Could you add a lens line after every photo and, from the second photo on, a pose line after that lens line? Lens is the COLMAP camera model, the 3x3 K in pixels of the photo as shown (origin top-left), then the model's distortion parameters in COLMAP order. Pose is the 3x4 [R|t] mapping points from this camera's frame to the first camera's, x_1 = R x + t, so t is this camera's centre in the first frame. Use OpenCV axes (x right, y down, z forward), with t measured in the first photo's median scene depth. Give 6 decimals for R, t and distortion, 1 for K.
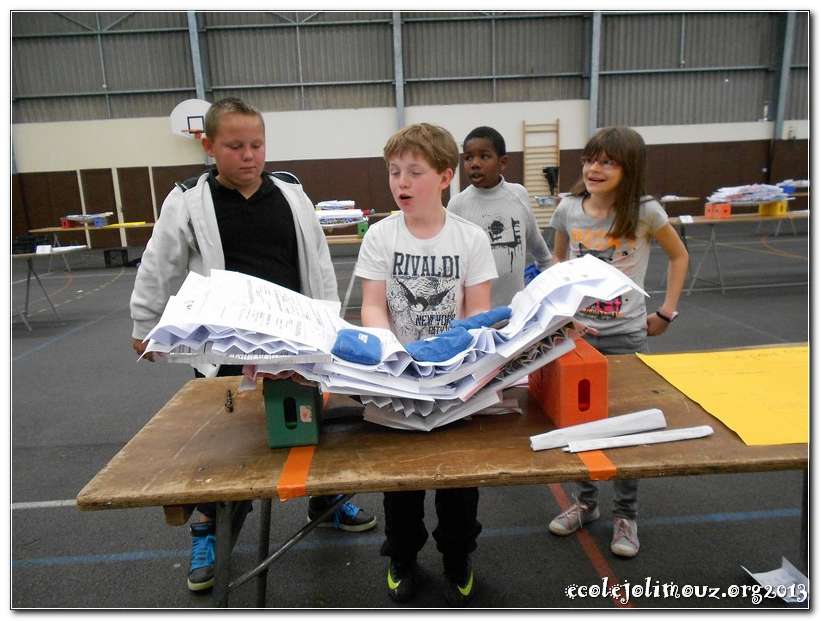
lens RADIAL K [[617.6, 0, 406.5], [0, 617.6, 318.3], [0, 0, 1]] dist [0.002278, -0.015509]
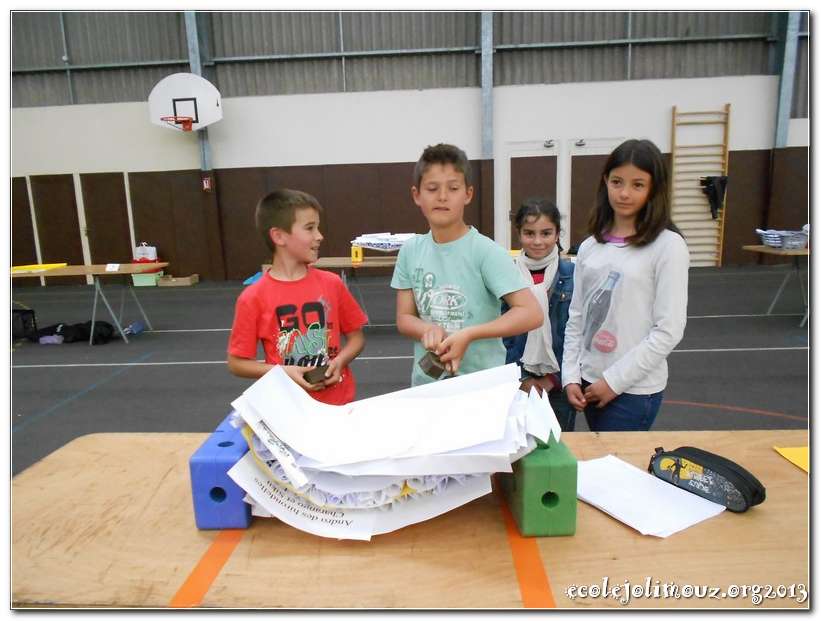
lens RADIAL K [[606.6, 0, 405.8], [0, 606.6, 313.3], [0, 0, 1]] dist [0.003088, -0.012988]
pose [[0.996973, 0.023823, -0.074006, -0.042678], [-0.025191, 0.999528, -0.017605, -0.080405], [0.073552, 0.019416, 0.997102, 0.336434]]
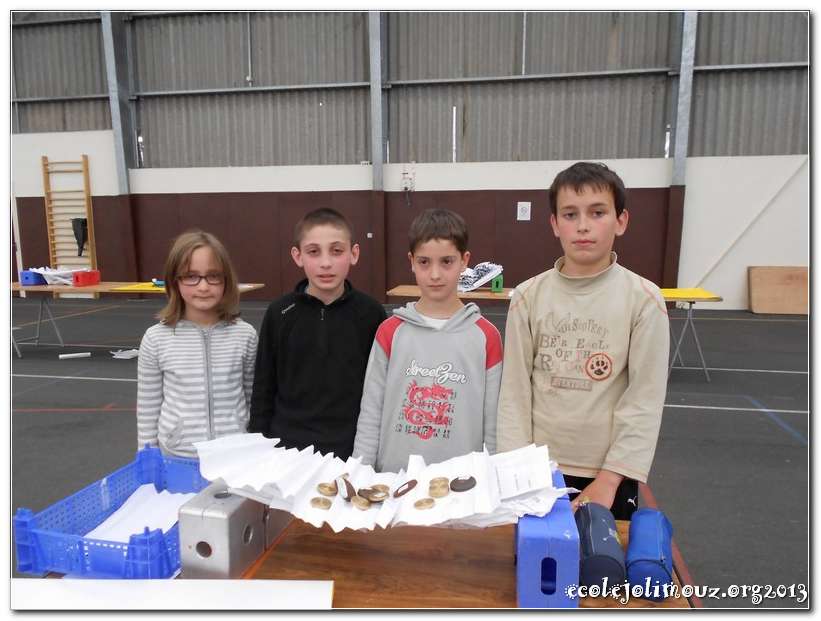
lens RADIAL K [[617.6, 0, 407.9], [0, 617.6, 323.2], [0, 0, 1]] dist [0.002278, -0.015509]
pose [[0.973268, 0.077066, -0.216356, 0.797838], [-0.087039, 0.995520, -0.036939, -0.128194], [0.212540, 0.054783, 0.975616, 0.370769]]
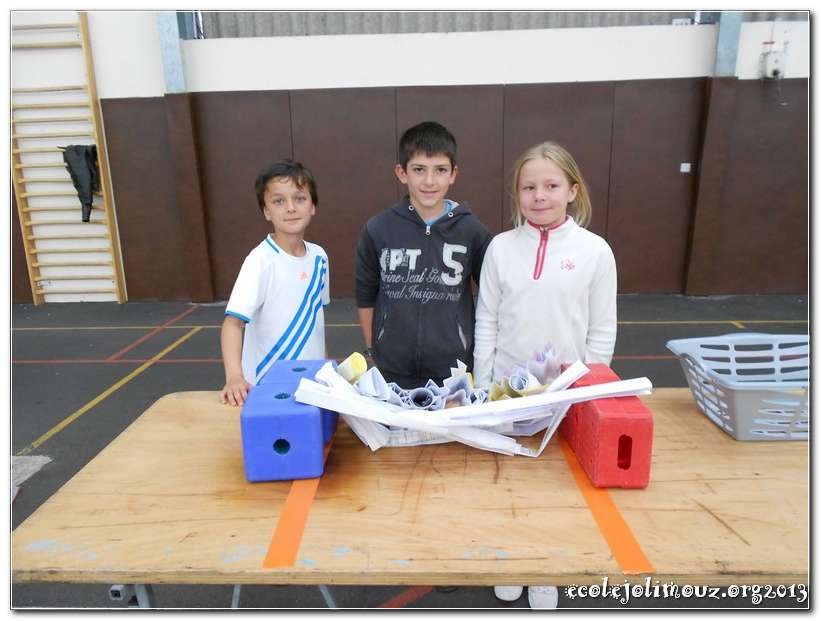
lens RADIAL K [[617.6, 0, 407.1], [0, 617.6, 319.5], [0, 0, 1]] dist [0.002278, -0.015509]
pose [[0.995170, 0.046683, -0.086355, 0.471272], [-0.041934, 0.997549, 0.056013, -0.172225], [0.088758, -0.052121, 0.994689, 0.652173]]
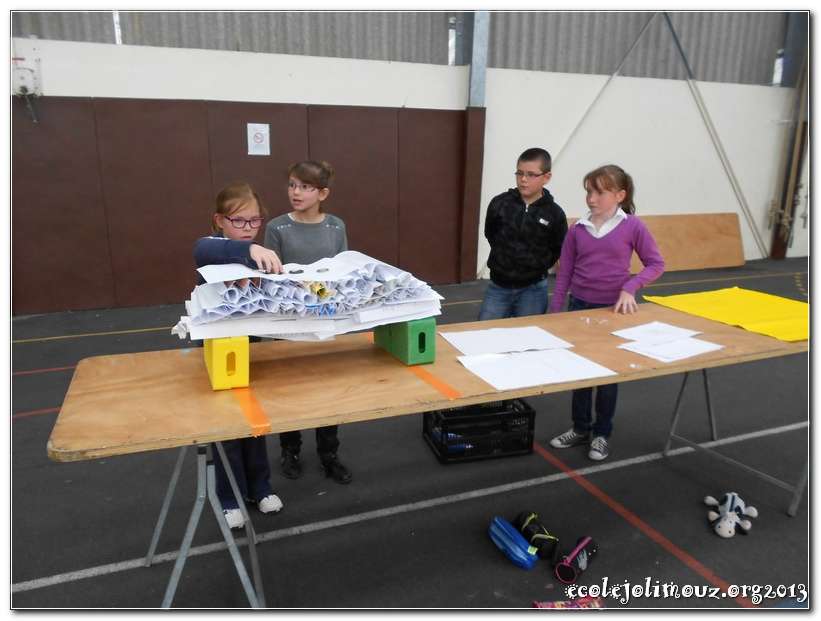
lens RADIAL K [[617.6, 0, 418.8], [0, 617.6, 329.7], [0, 0, 1]] dist [0.002278, -0.015509]
pose [[0.943632, -0.038375, 0.328763, 0.728557], [0.017598, 0.997668, 0.065943, -0.184010], [-0.330527, -0.056440, 0.942107, 0.615404]]
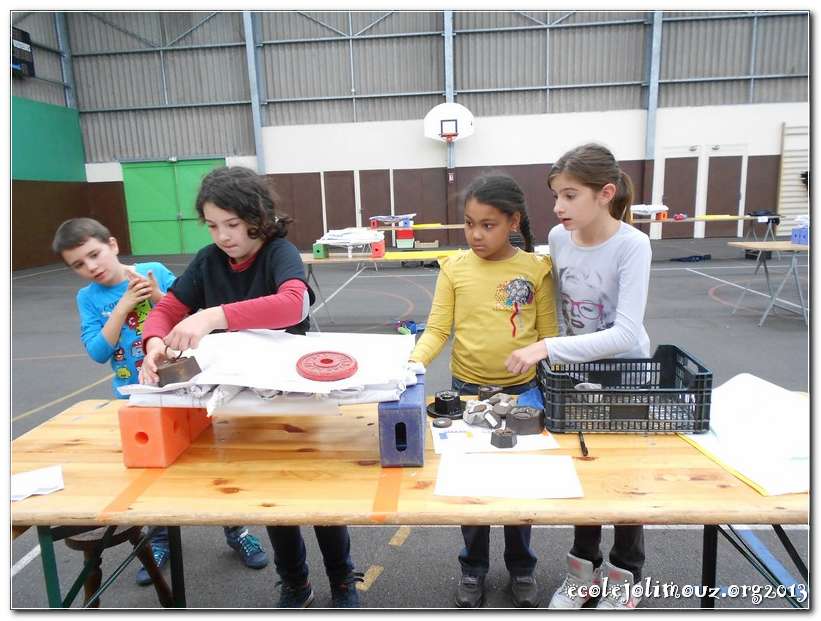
lens RADIAL K [[617.6, 0, 407.3], [0, 617.6, 313.5], [0, 0, 1]] dist [0.002278, -0.015509]
pose [[0.992951, 0.029782, -0.114721, -0.264498], [-0.031696, 0.999387, -0.014899, 0.004856], [0.114207, 0.018430, 0.993286, 0.002164]]
